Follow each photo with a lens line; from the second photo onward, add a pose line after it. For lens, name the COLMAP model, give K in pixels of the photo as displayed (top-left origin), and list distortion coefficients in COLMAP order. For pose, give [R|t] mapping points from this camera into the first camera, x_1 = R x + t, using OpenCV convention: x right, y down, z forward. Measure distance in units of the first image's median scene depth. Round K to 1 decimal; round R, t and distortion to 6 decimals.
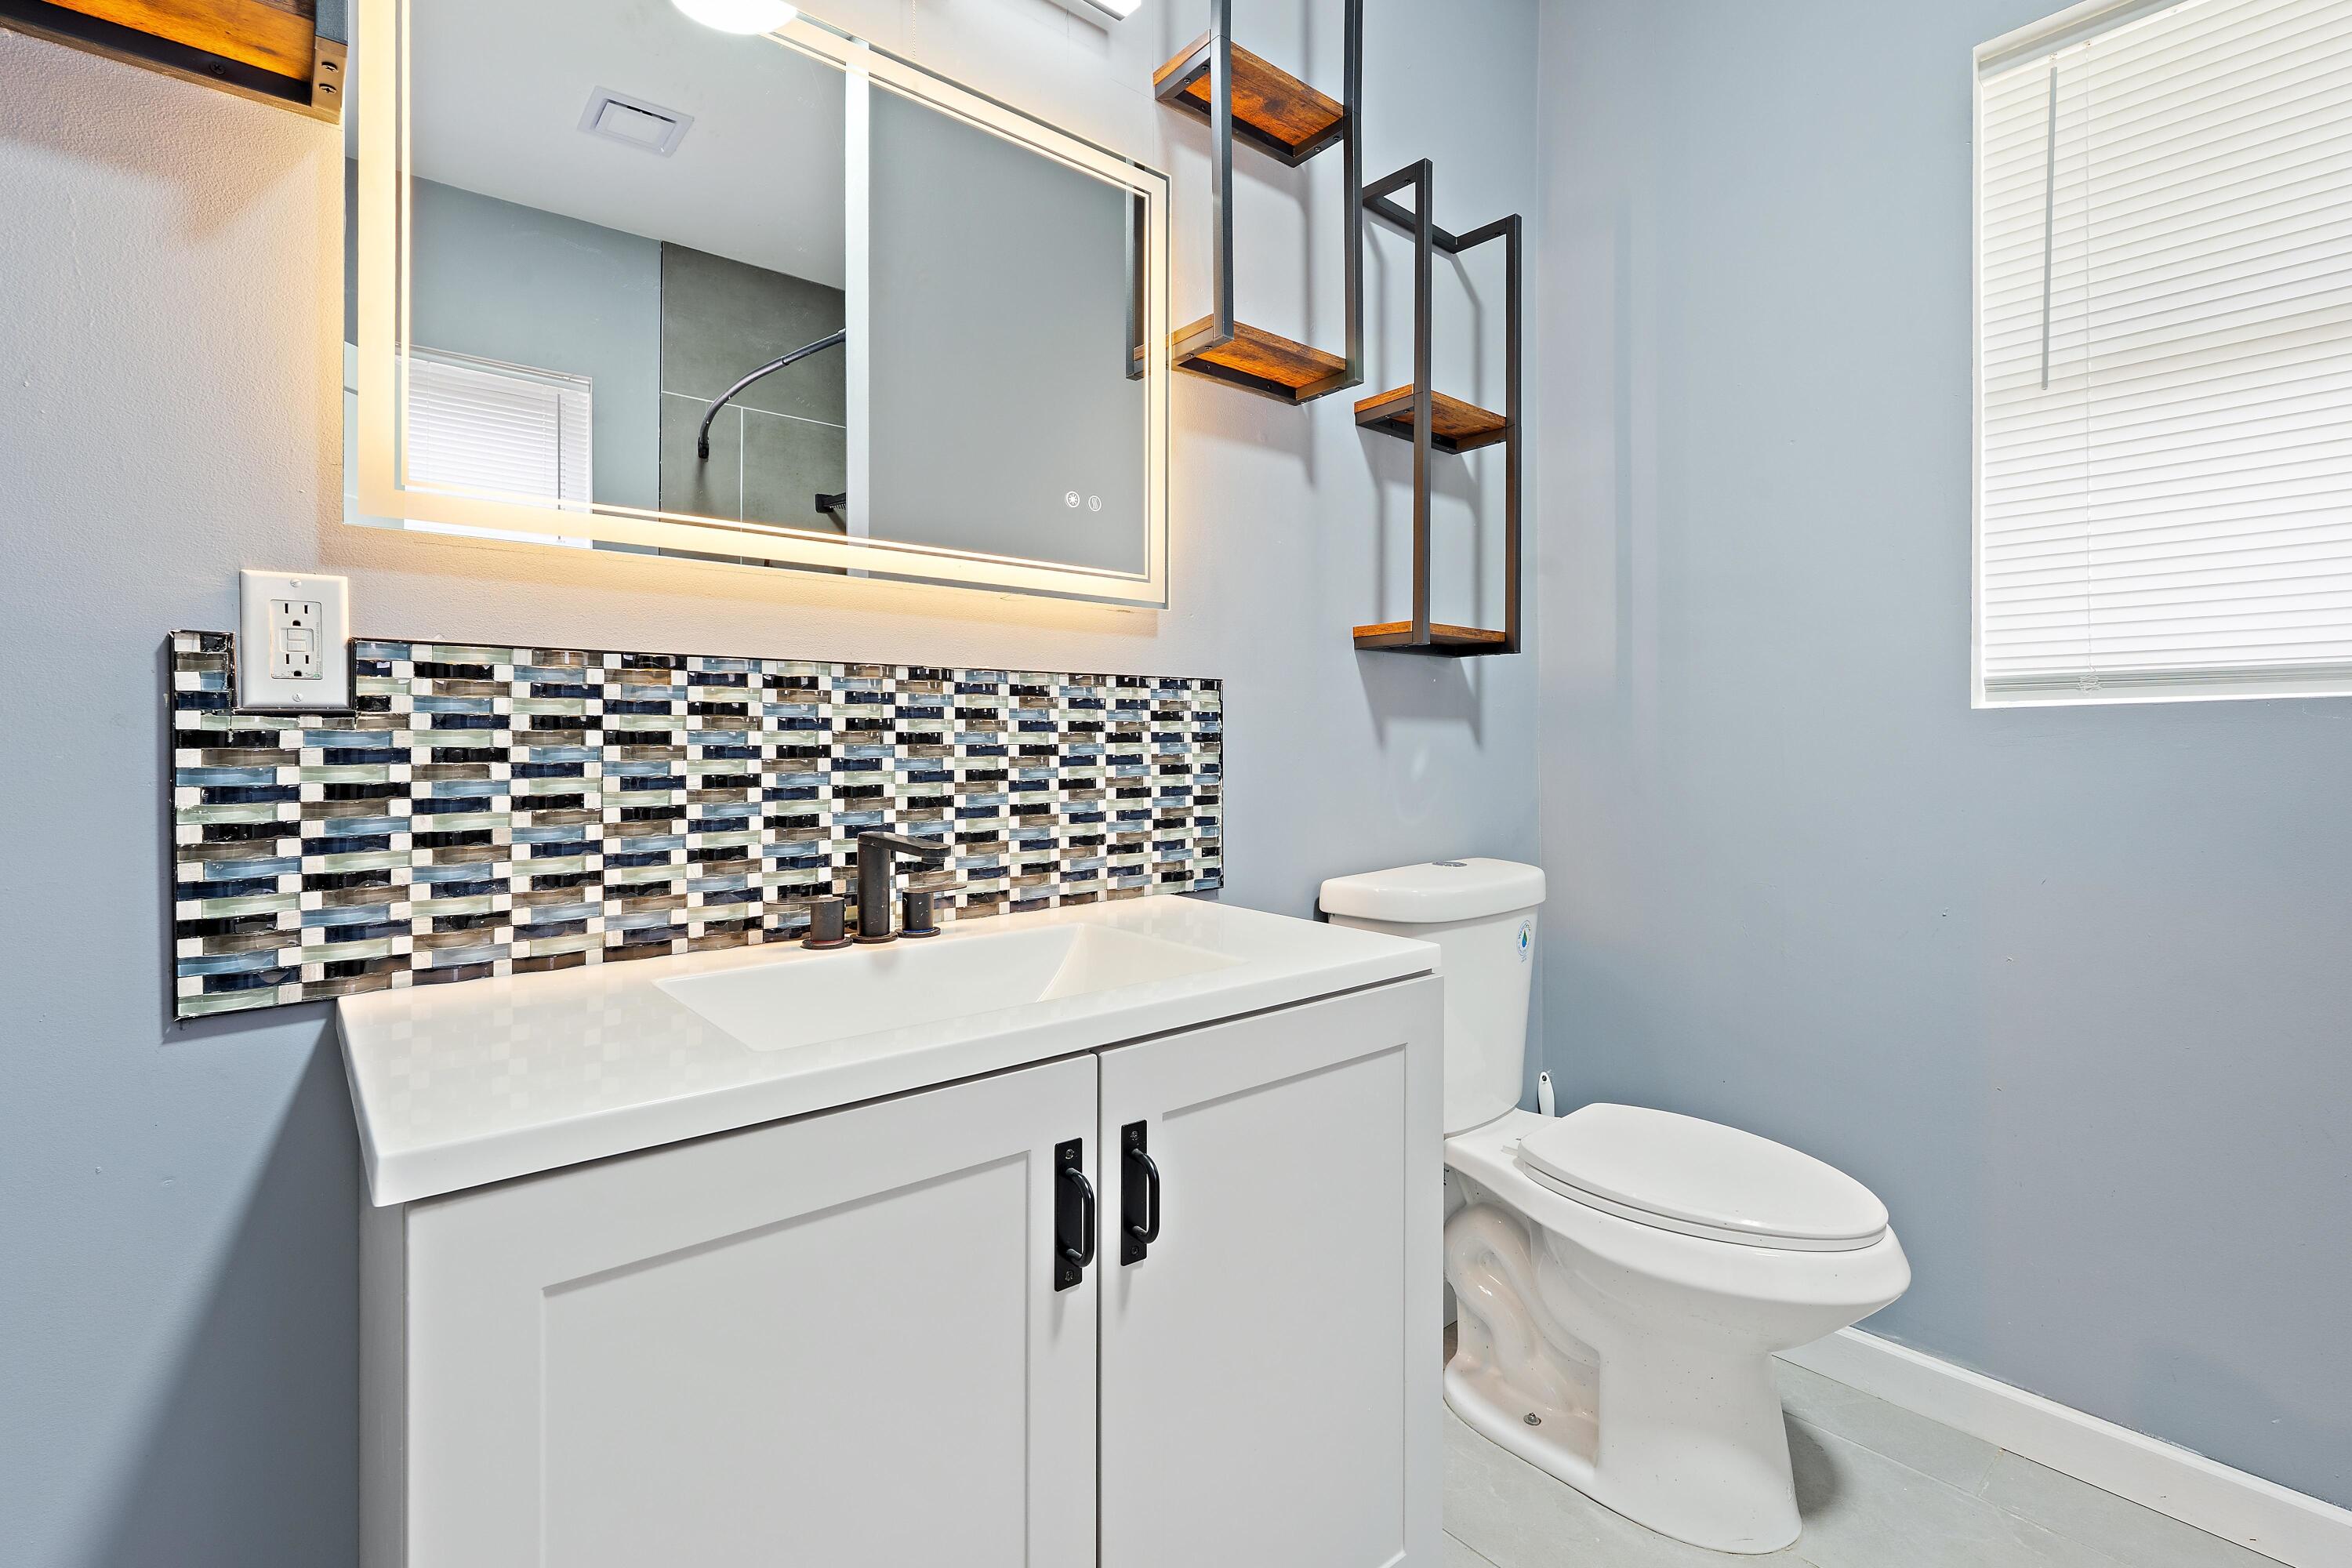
lens RADIAL K [[1202.3, 0, 1175.6], [0, 1202.3, 733.0], [0, 0, 1]] dist [0.001667, 0.000025]
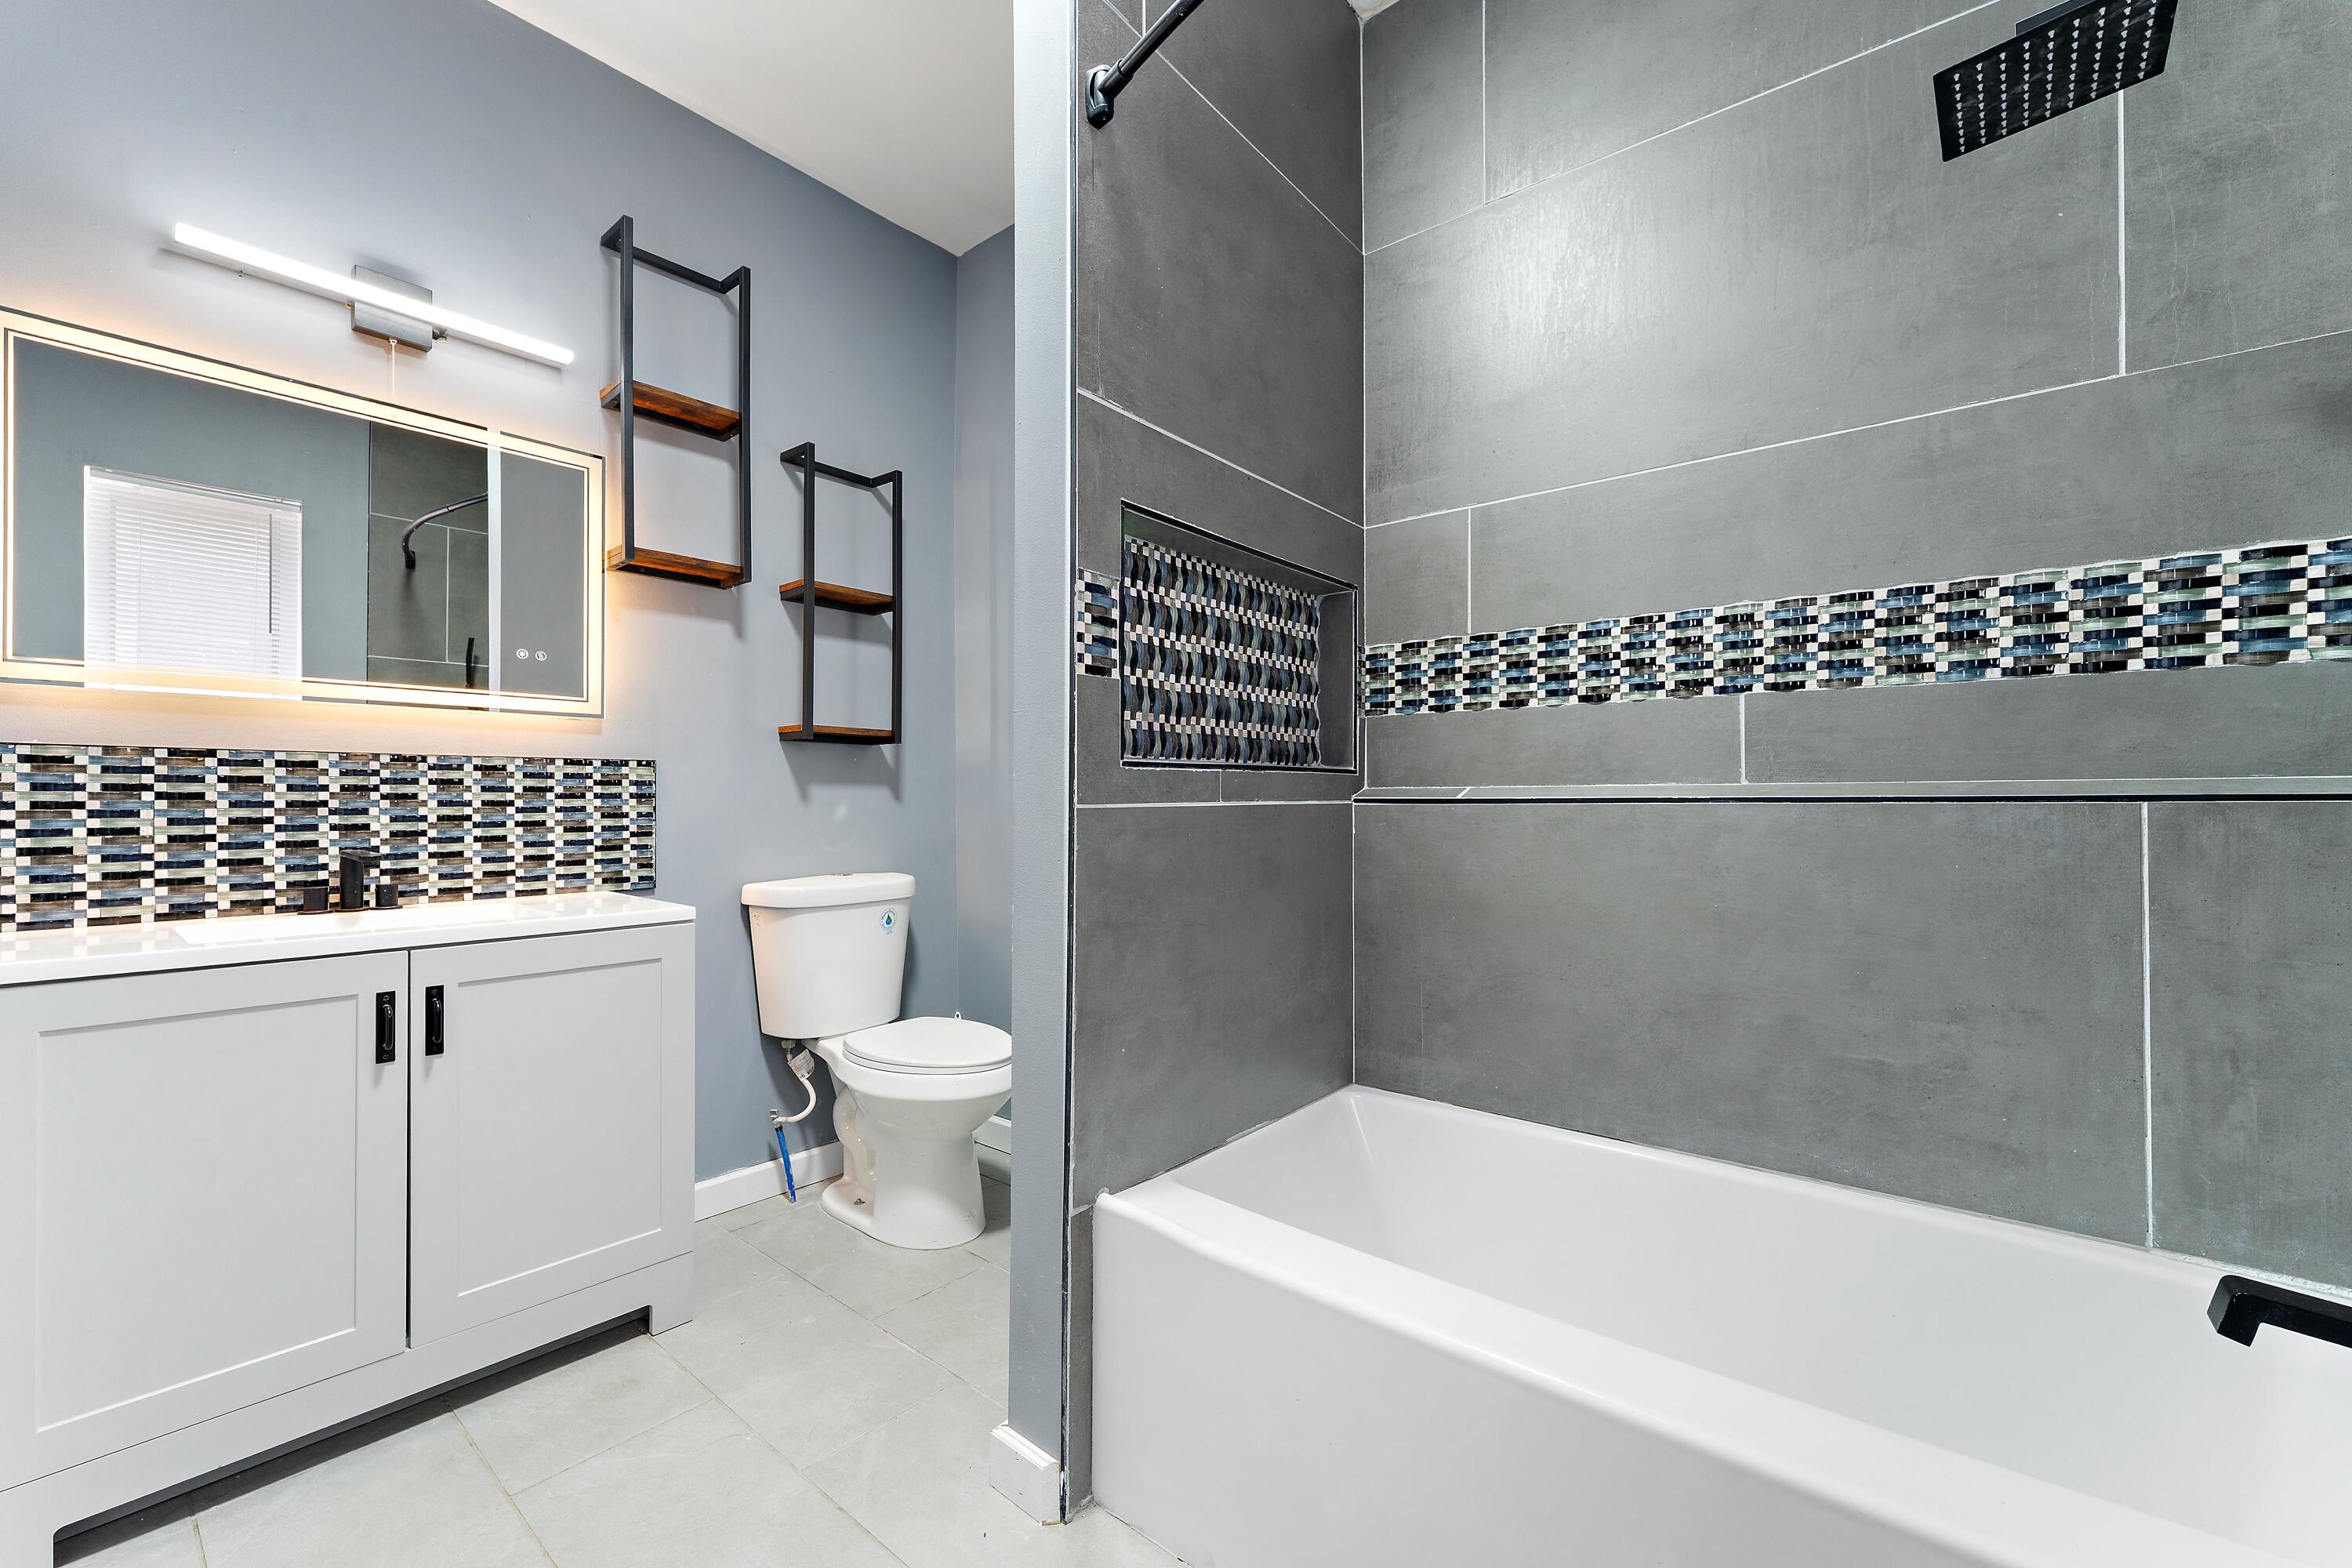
lens RADIAL K [[1045.0, 0, 1184.4], [0, 1045.0, 791.6], [0, 0, 1]] dist [0.002701, -0.000095]
pose [[0.981823, 0.002272, 0.189784, 0.522386], [-0.002309, 0.999997, -0.000027, -0.004177], [-0.189784, -0.000412, 0.981826, -0.584266]]
